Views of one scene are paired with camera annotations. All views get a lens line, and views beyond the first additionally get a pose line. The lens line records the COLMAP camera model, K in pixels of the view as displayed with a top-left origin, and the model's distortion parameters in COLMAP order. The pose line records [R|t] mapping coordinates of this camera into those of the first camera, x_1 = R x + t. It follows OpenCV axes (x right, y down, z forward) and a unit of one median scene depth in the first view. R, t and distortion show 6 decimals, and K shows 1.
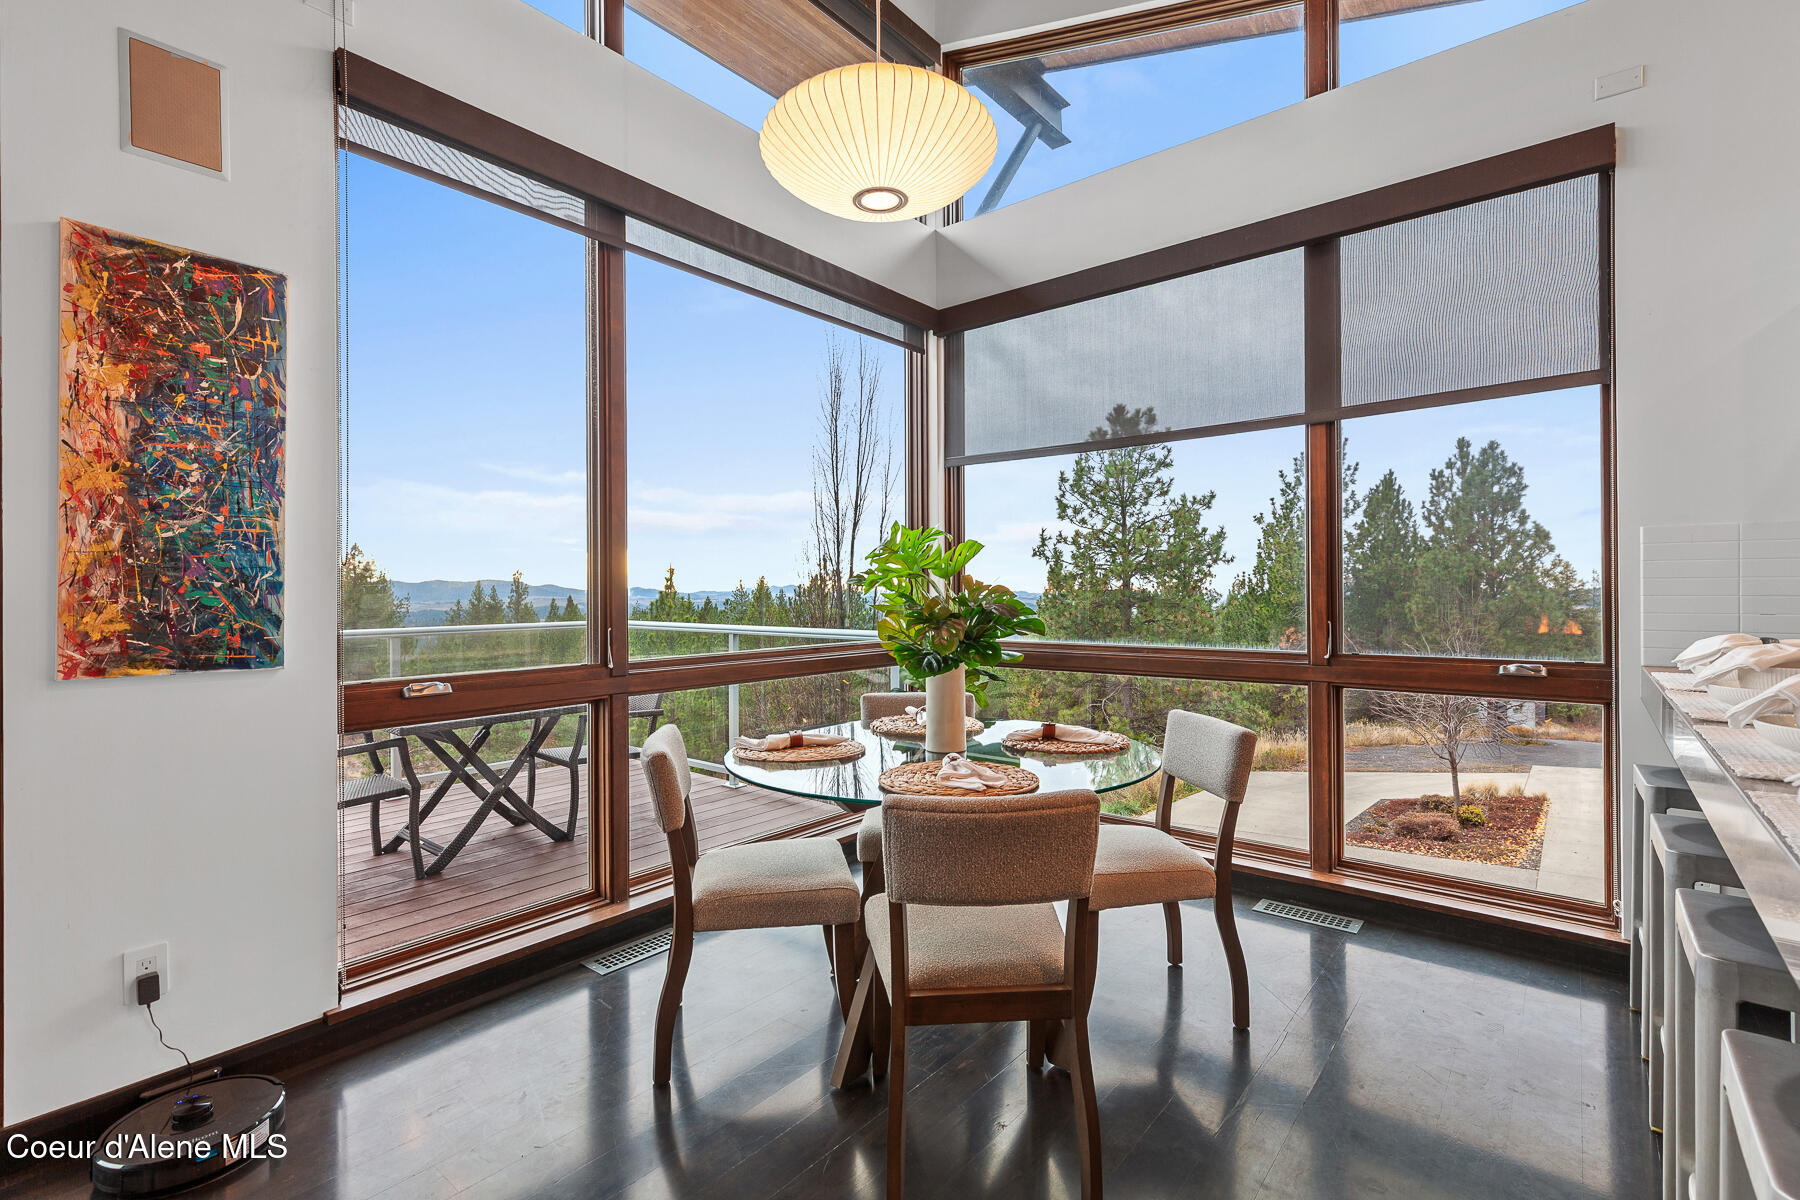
lens RADIAL K [[814.2, 0, 901.6], [0, 814.2, 589.6], [0, 0, 1]] dist [0.005279, 0.001287]
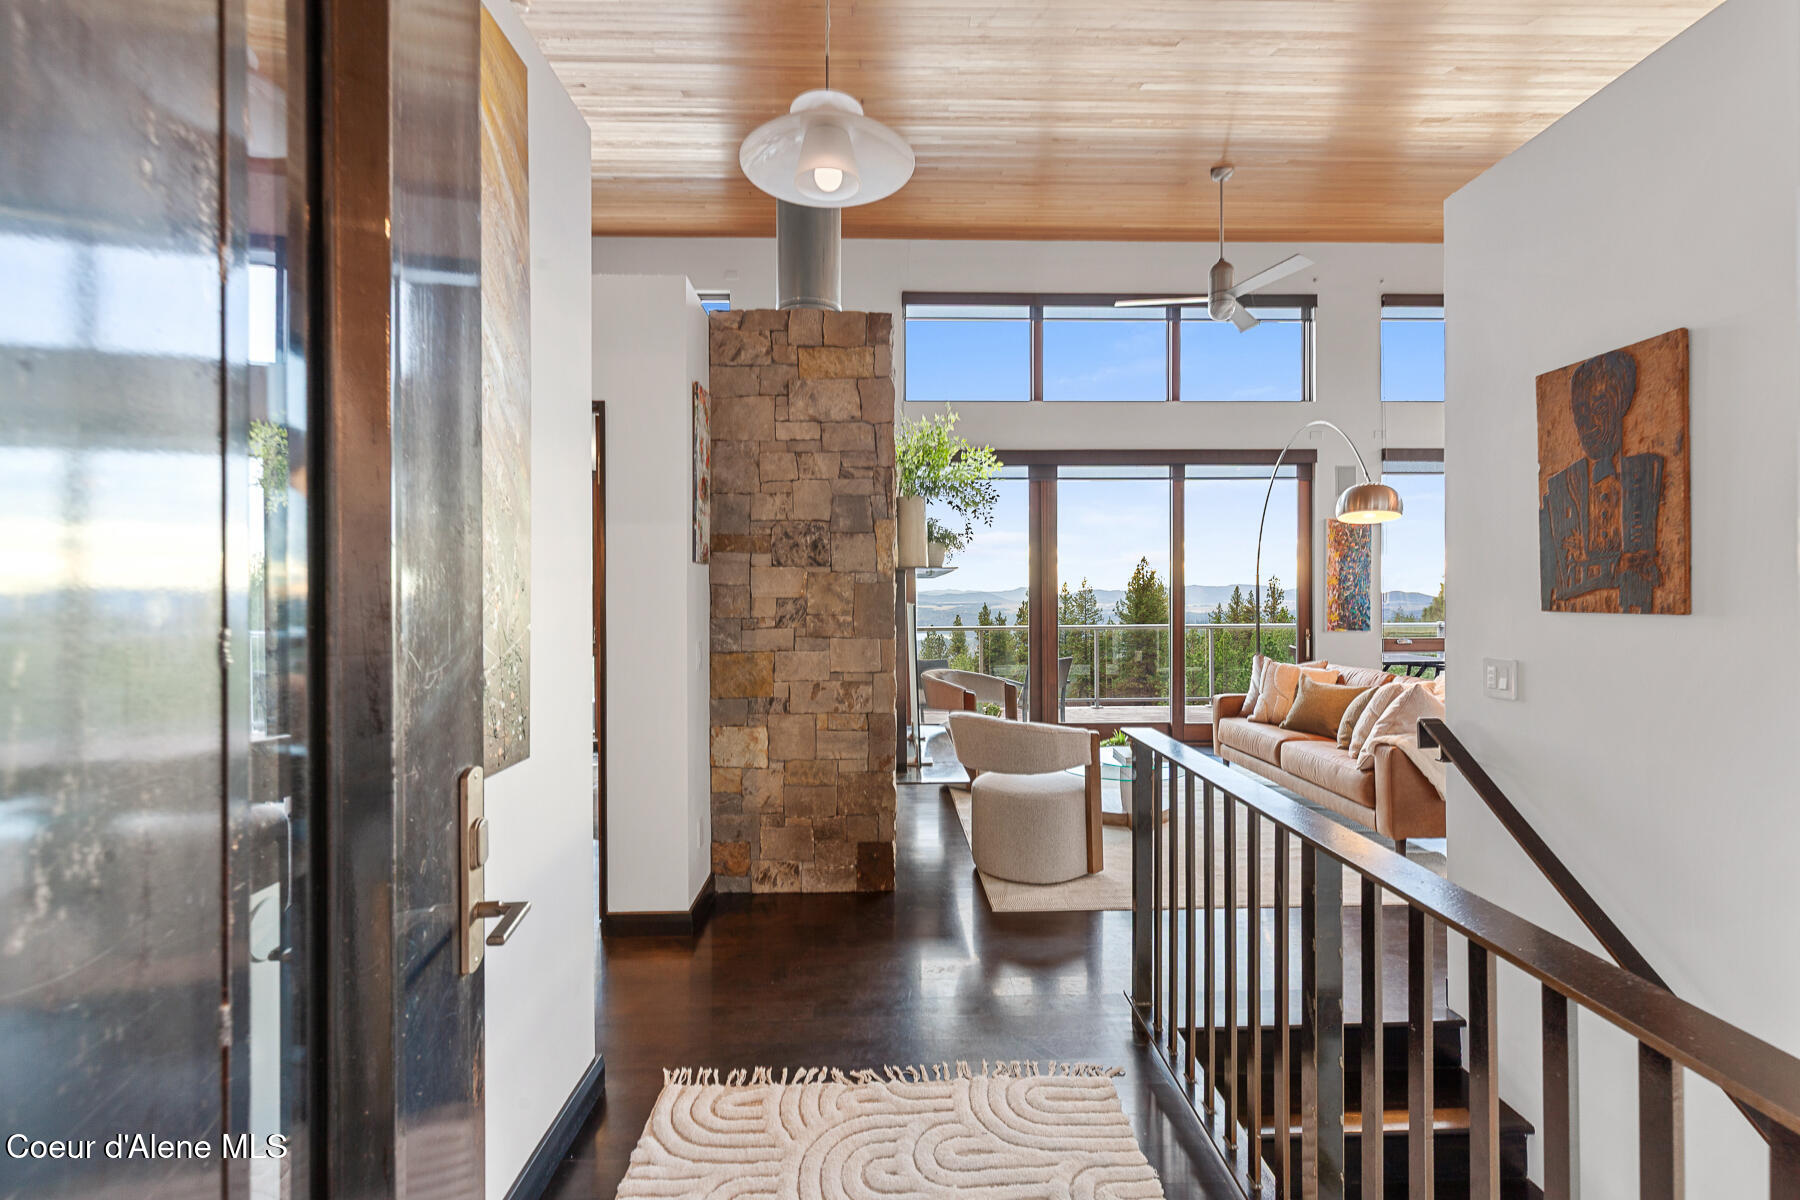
lens RADIAL K [[814.2, 0, 903.5], [0, 814.2, 600.9], [0, 0, 1]] dist [0.005279, 0.001287]
pose [[0.657031, 0.007778, -0.753823, 0.064795], [-0.000813, 0.999954, 0.009609, -0.007554], [0.753863, -0.005701, 0.657007, -0.319385]]
